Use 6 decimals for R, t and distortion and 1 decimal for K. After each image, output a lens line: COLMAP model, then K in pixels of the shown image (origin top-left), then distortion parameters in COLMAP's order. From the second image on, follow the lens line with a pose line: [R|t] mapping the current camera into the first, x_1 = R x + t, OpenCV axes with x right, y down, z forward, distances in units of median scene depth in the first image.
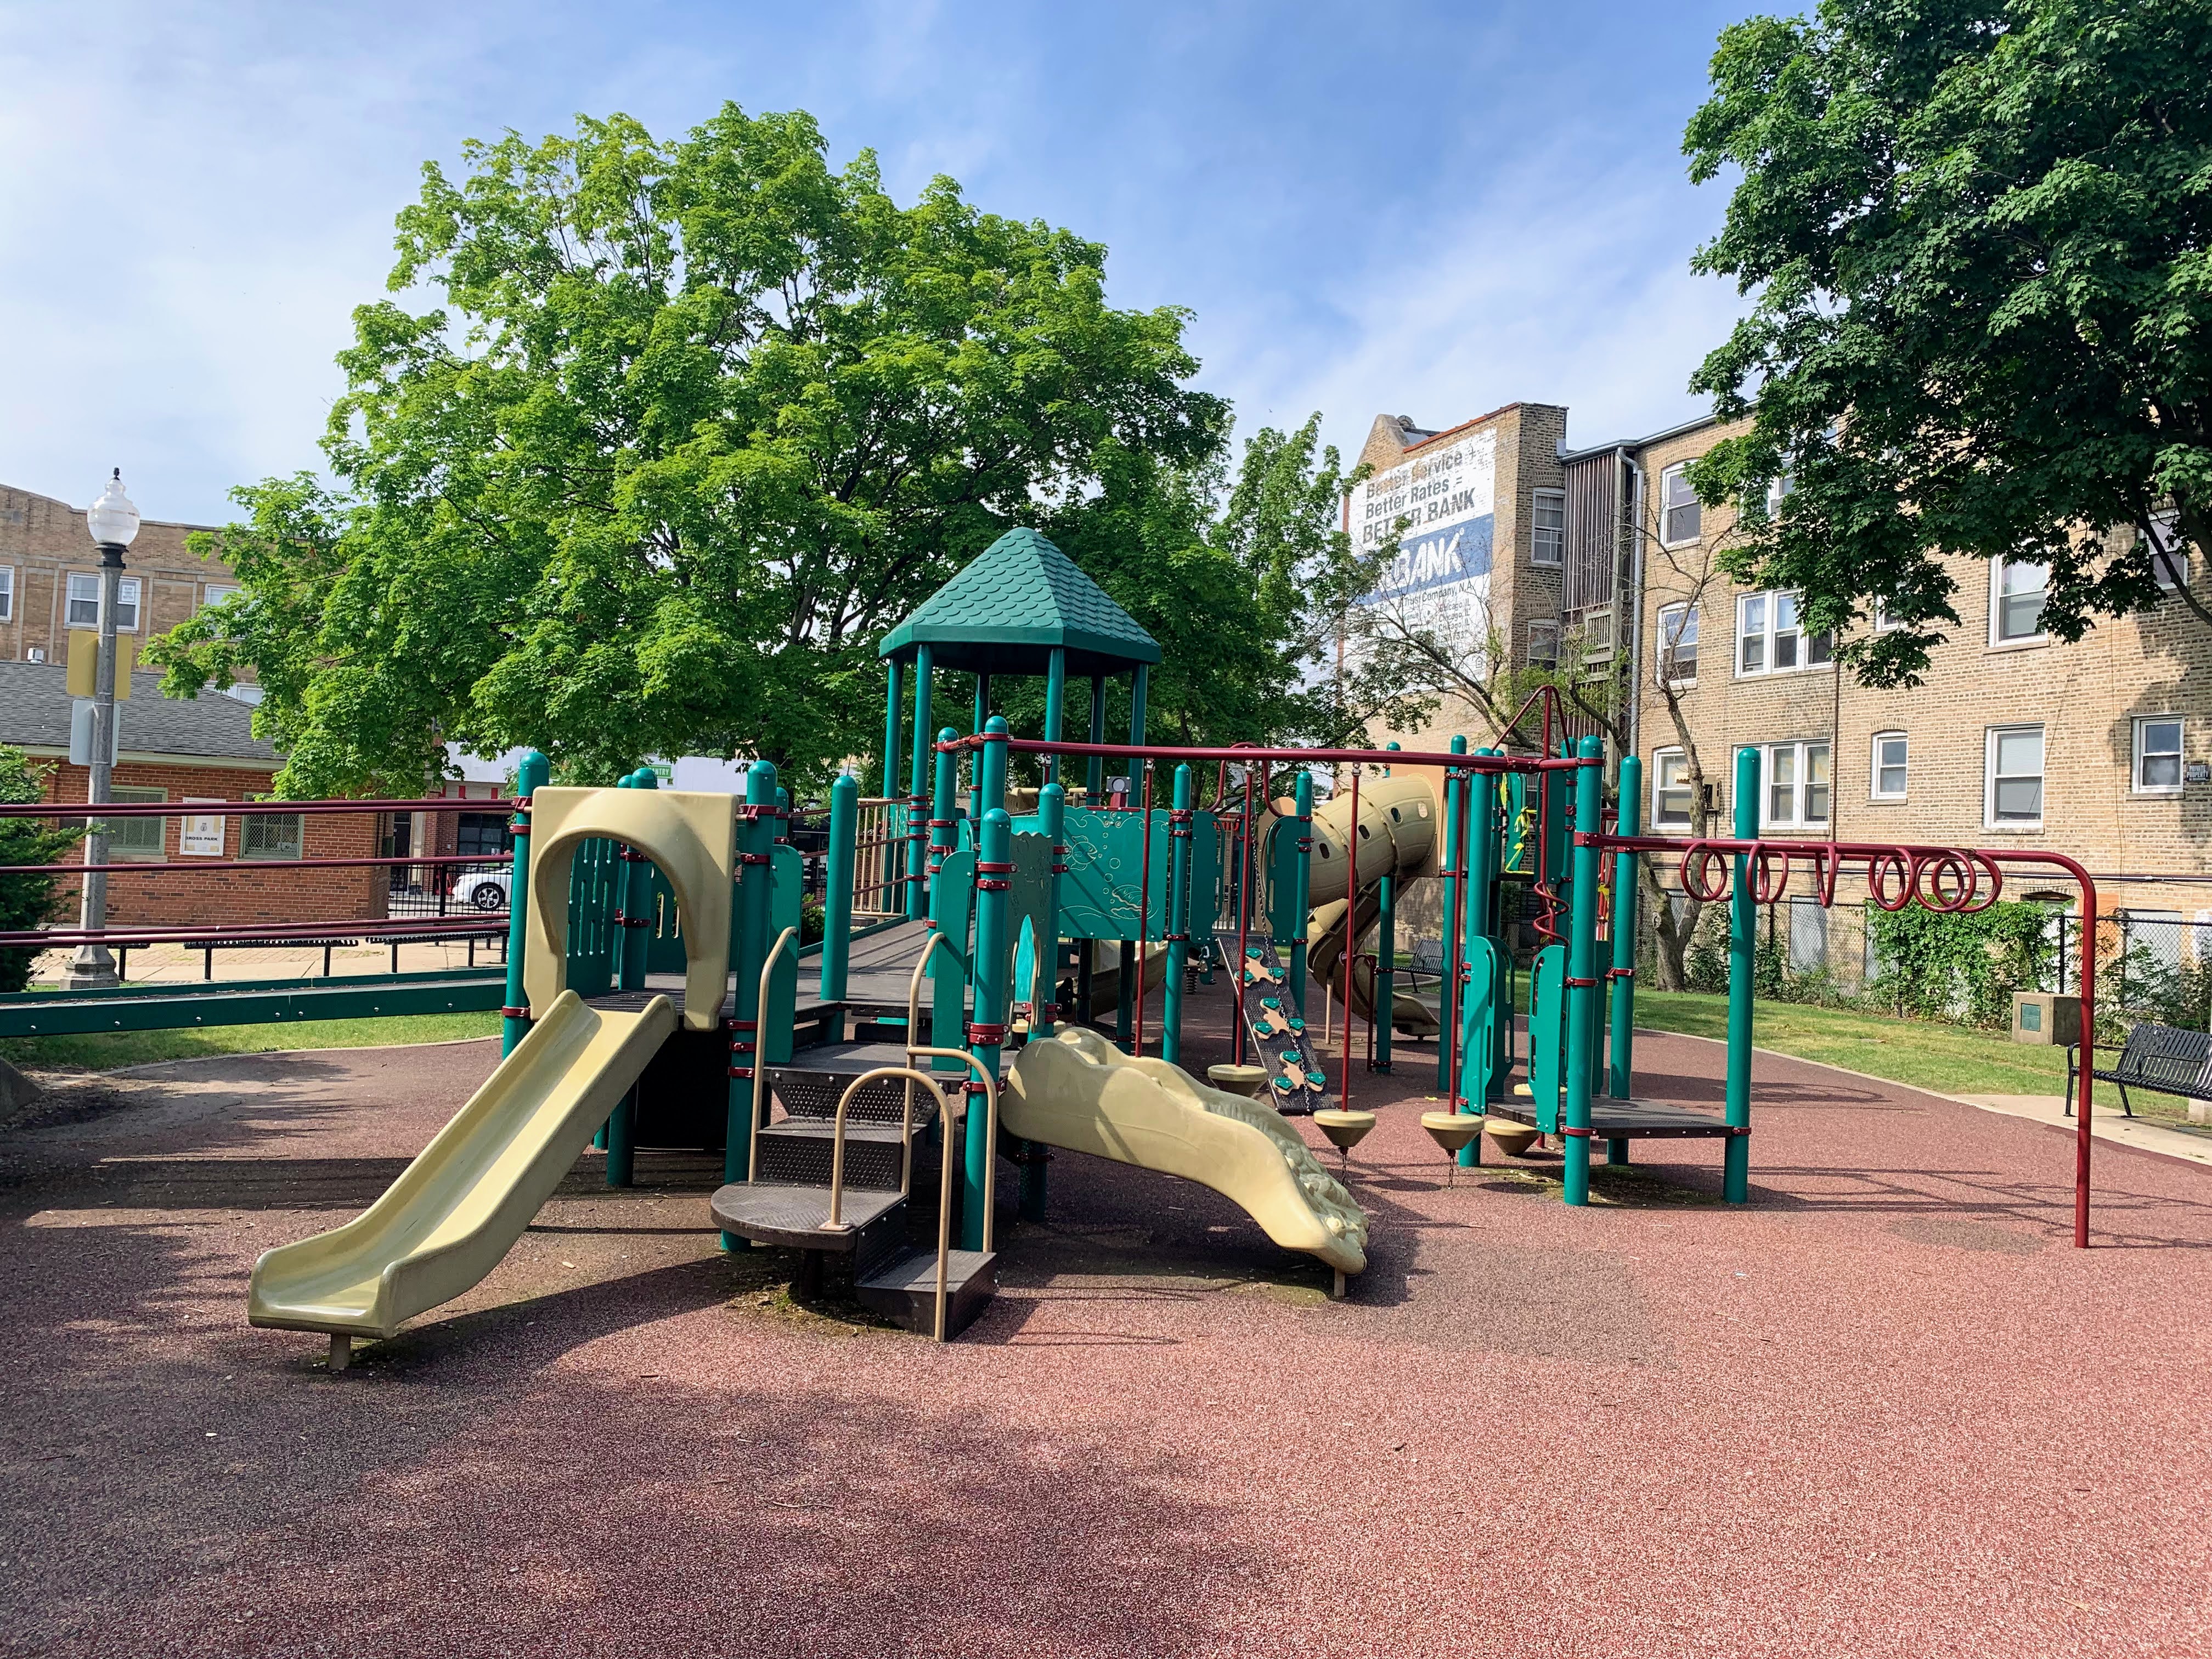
lens RADIAL K [[1680.8, 0, 1109.0], [0, 1680.8, 834.3], [0, 0, 1]] dist [0.040571, -0.039582]
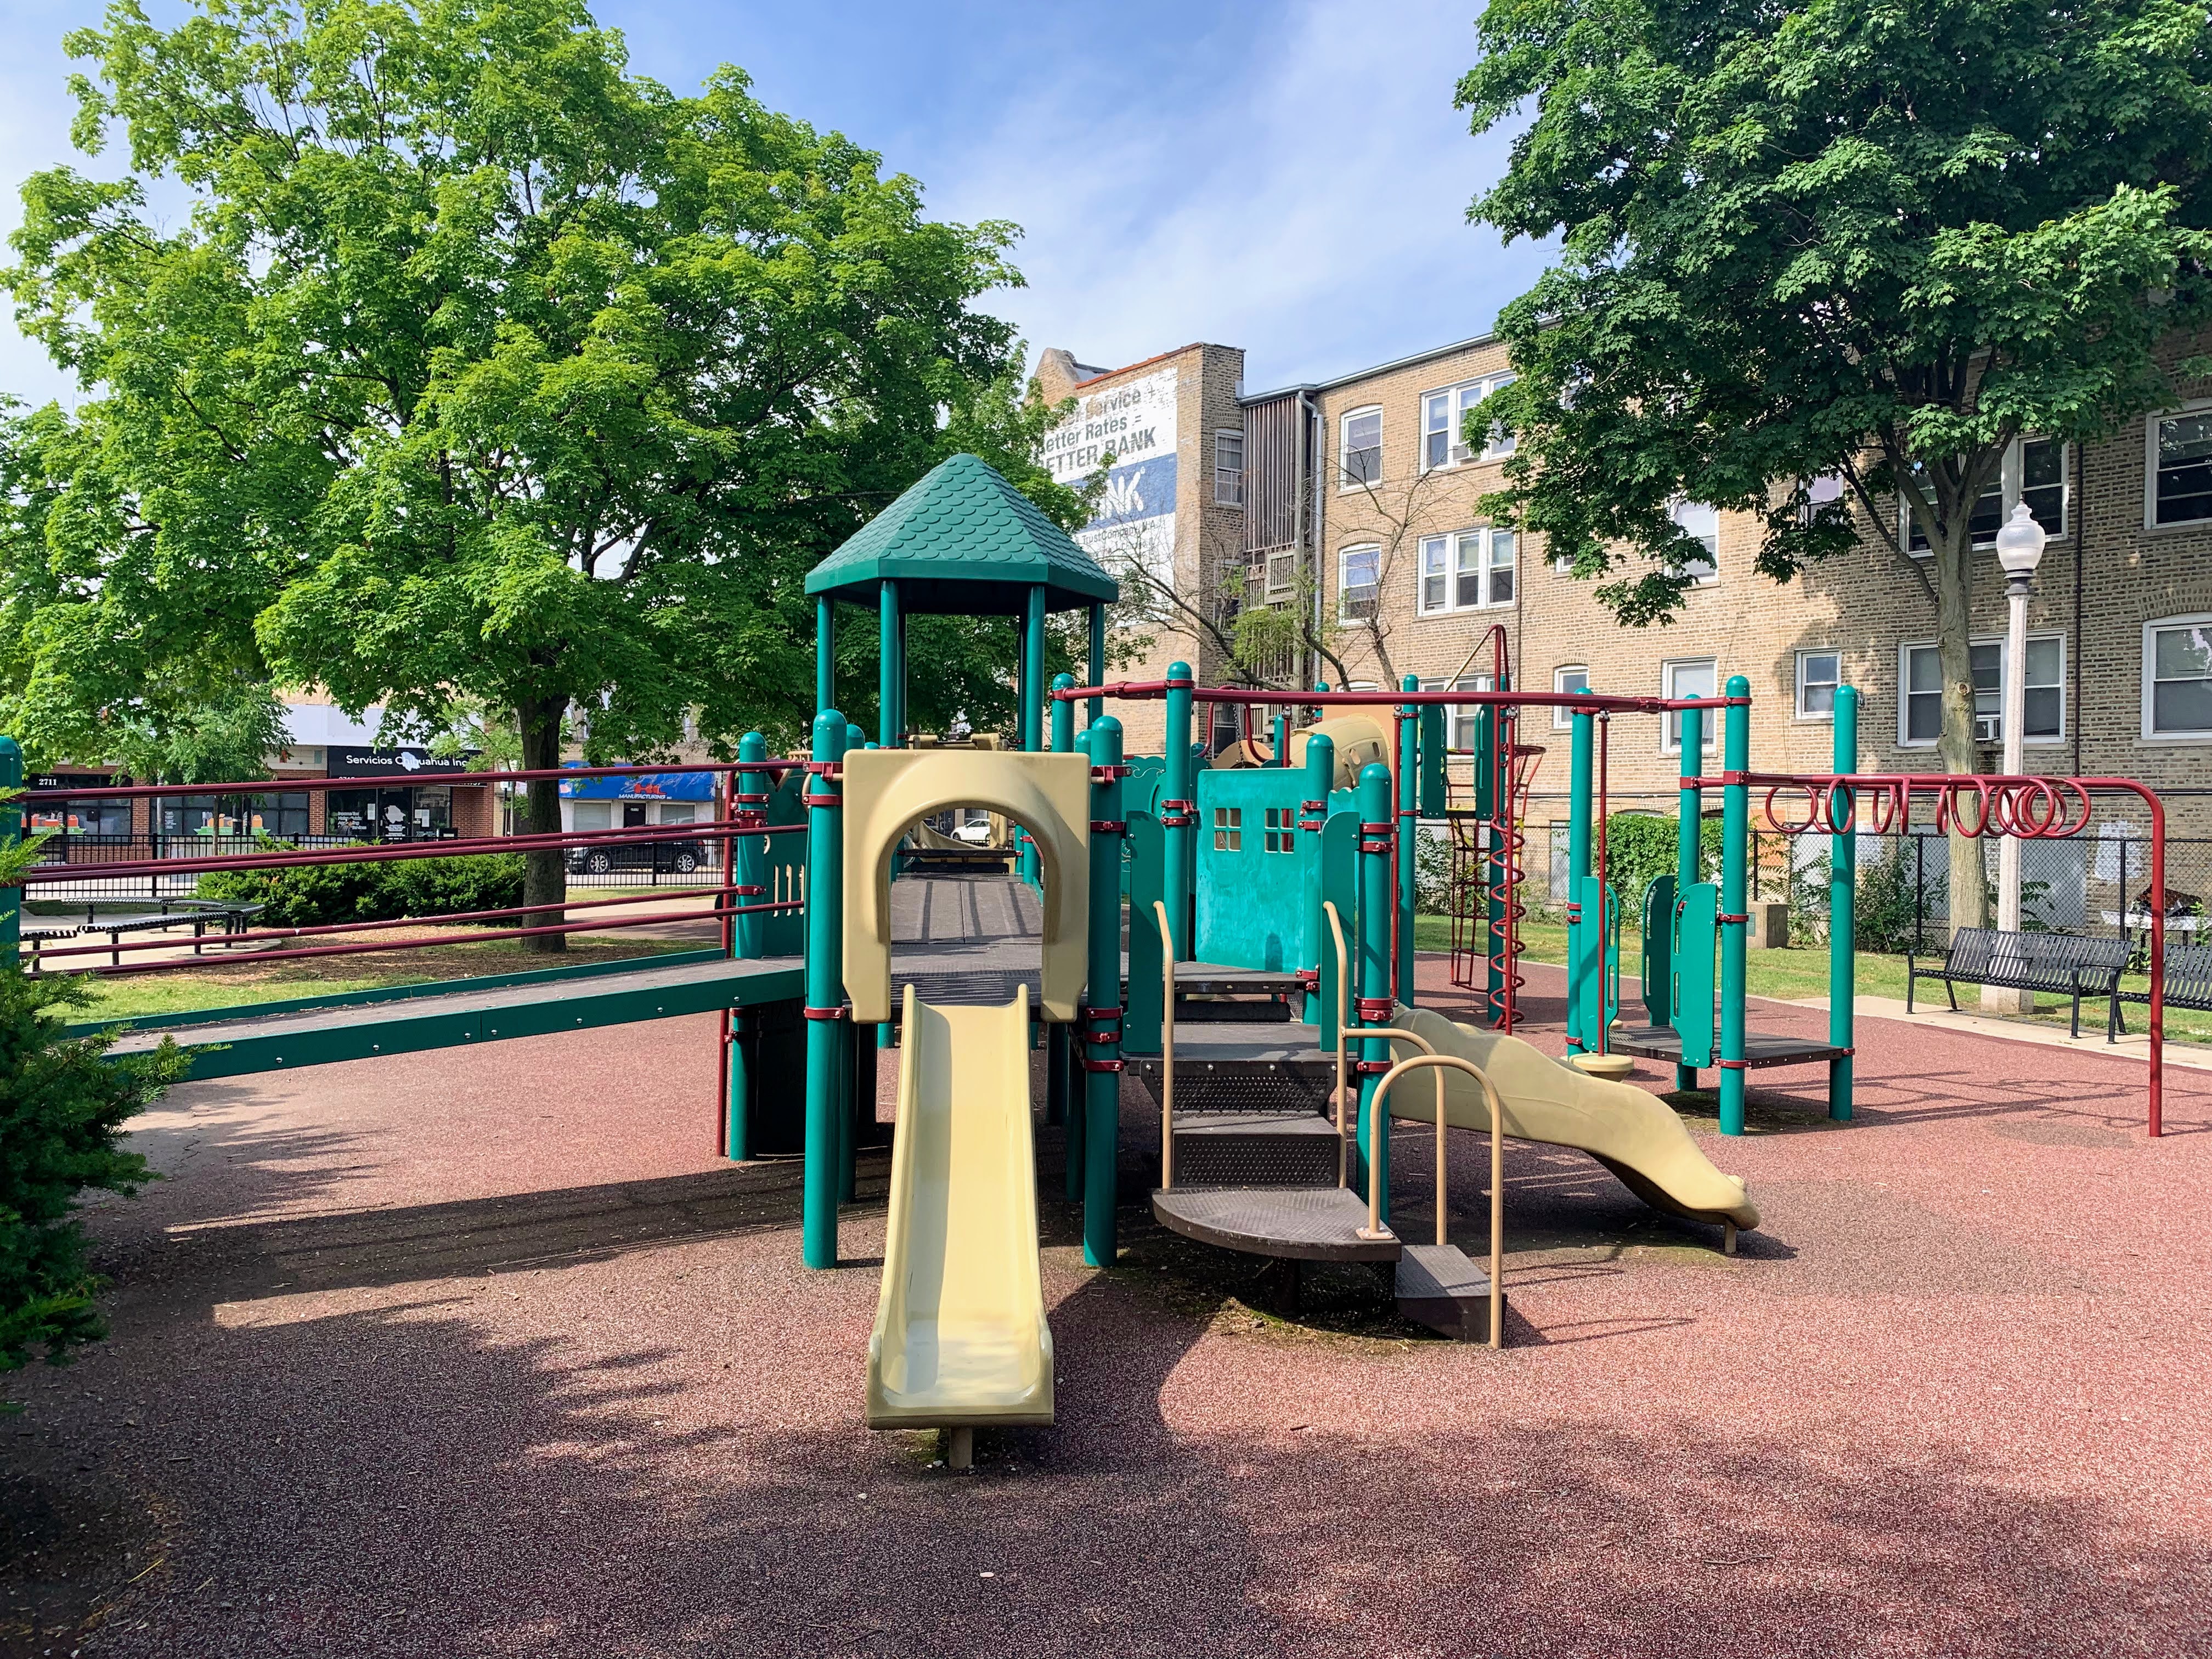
lens RADIAL K [[1680.8, 0, 1110.6], [0, 1680.8, 833.7], [0, 0, 1]] dist [0.040571, -0.039582]
pose [[0.963806, -0.034603, 0.264348, -0.164565], [0.024918, 0.998893, 0.039901, -0.006043], [-0.265436, -0.031869, 0.963602, 0.056204]]
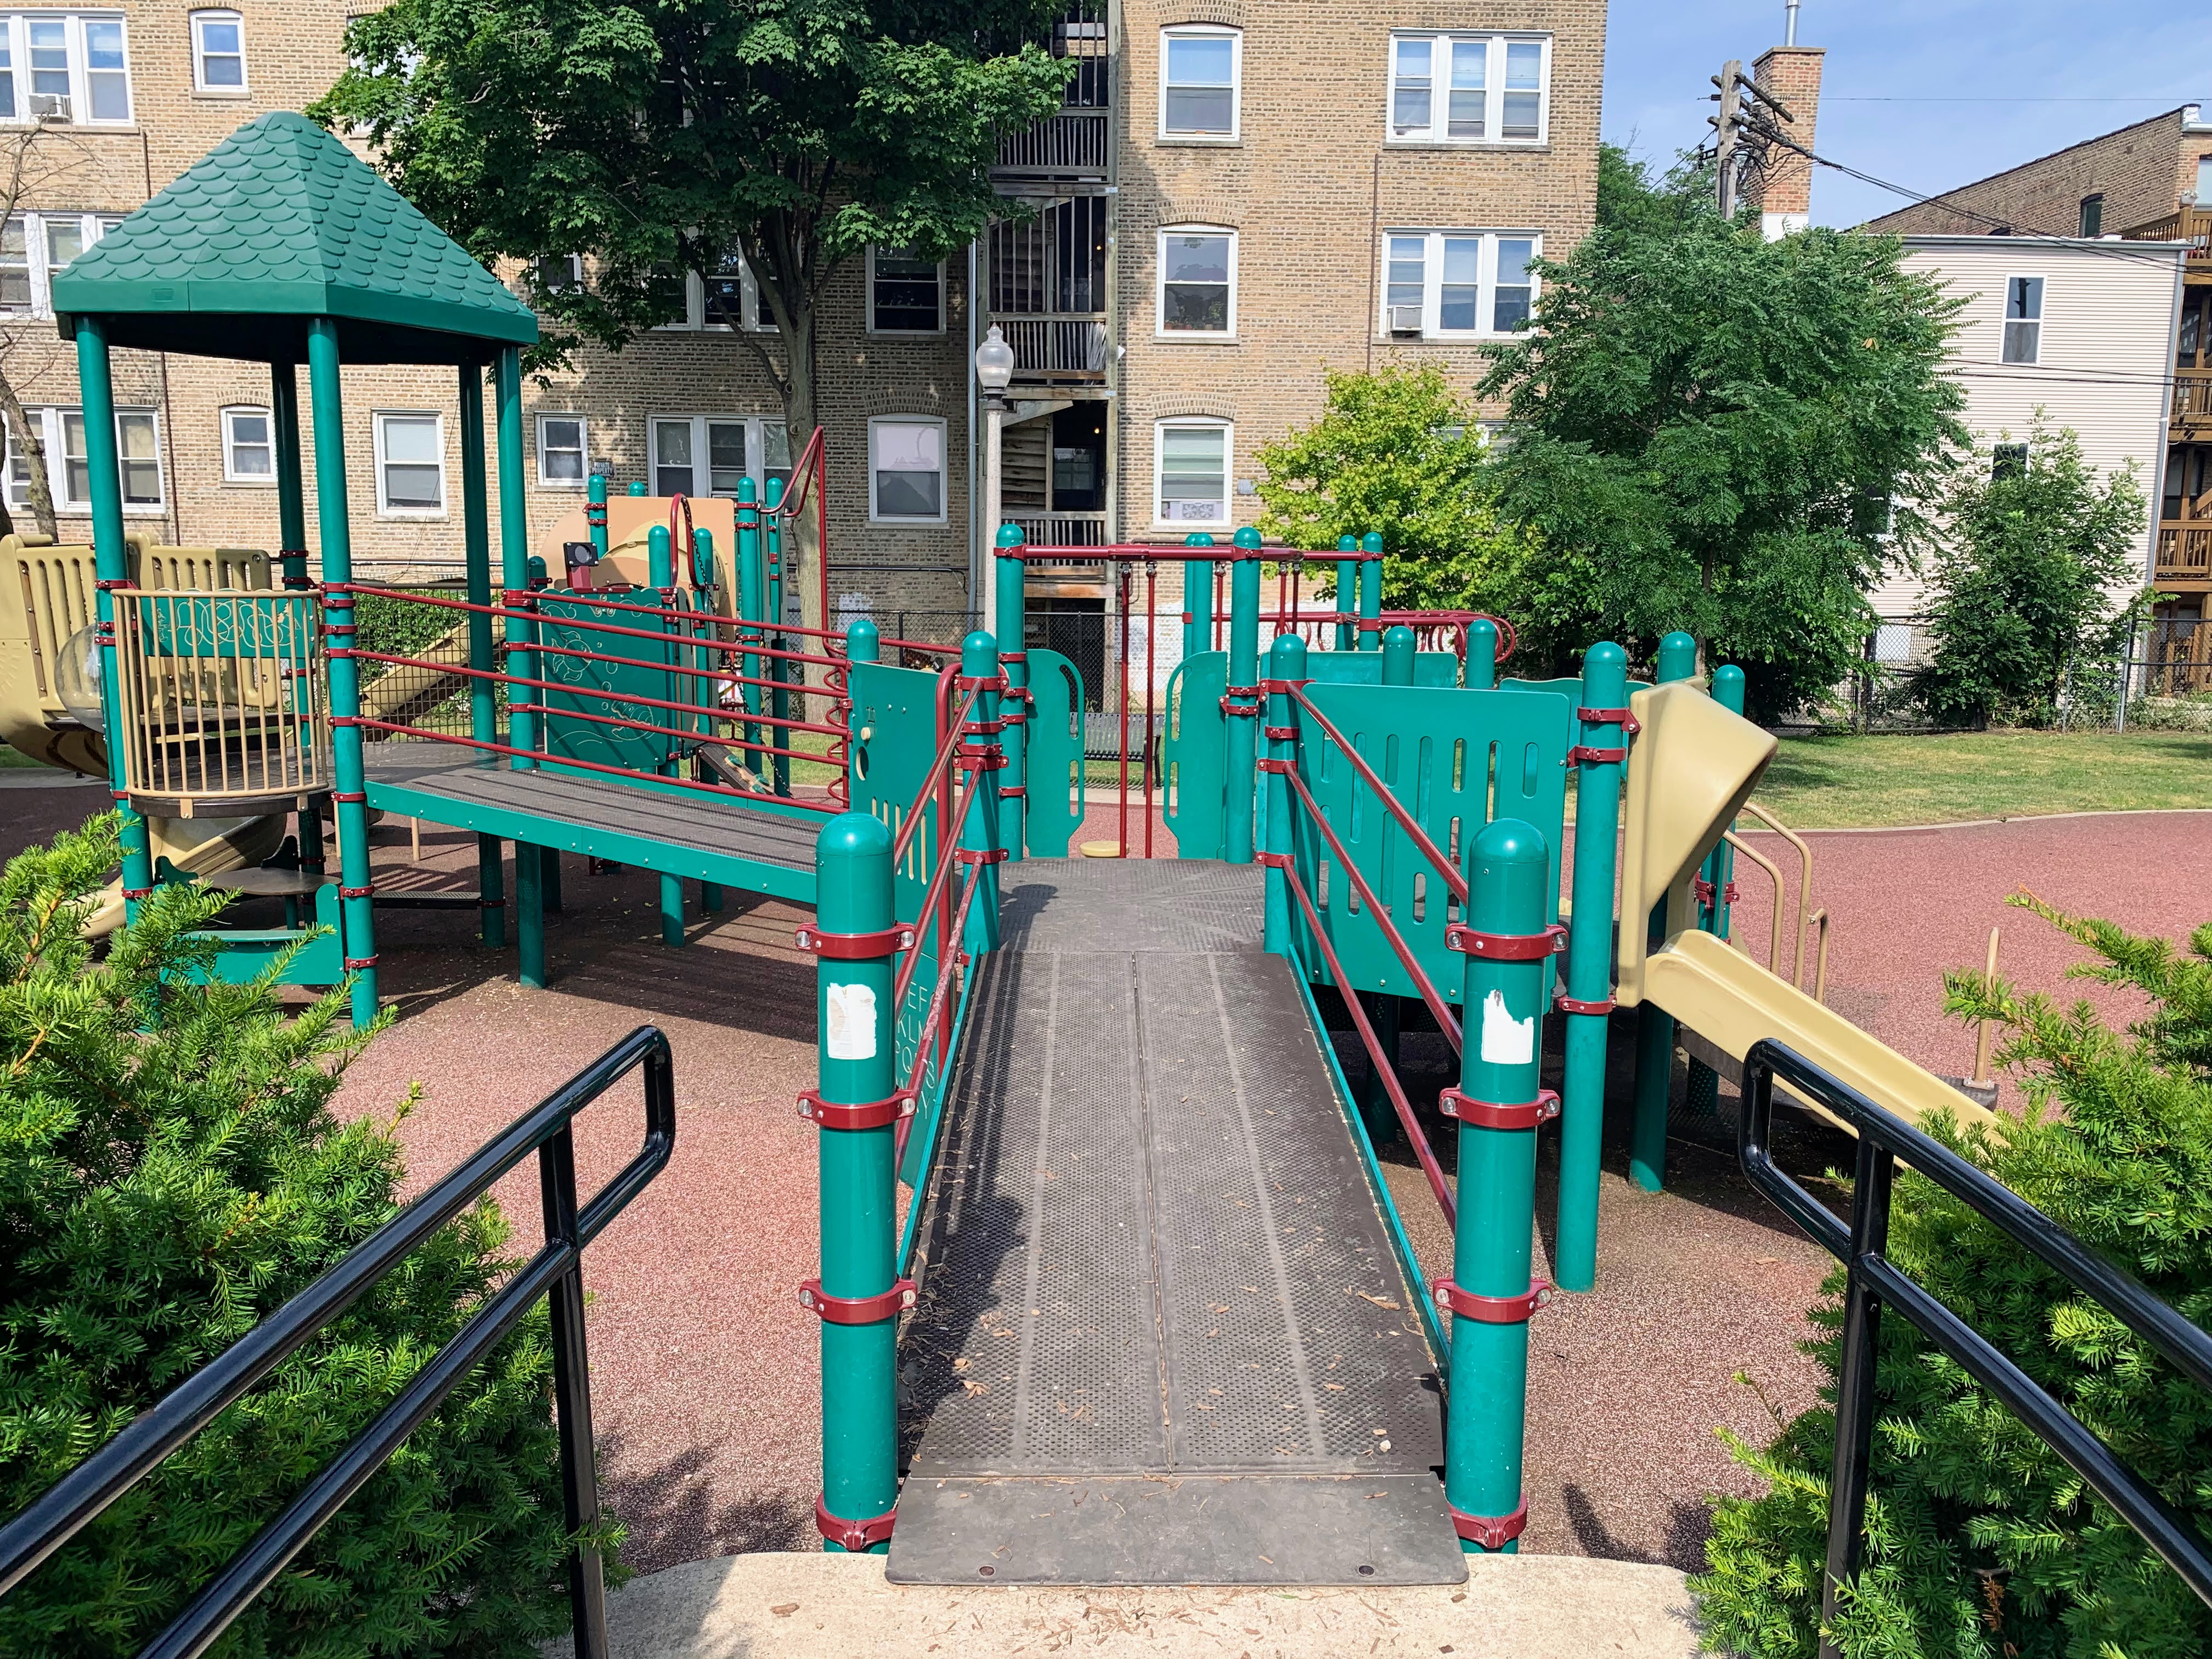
lens RADIAL K [[1680.8, 0, 1104.0], [0, 1680.8, 821.0], [0, 0, 1]] dist [0.040571, -0.039582]
pose [[0.321549, -0.184981, 0.928649, -0.411350], [-0.012004, 0.979857, 0.199338, -0.042939], [-0.946817, -0.075244, 0.312852, 0.389089]]
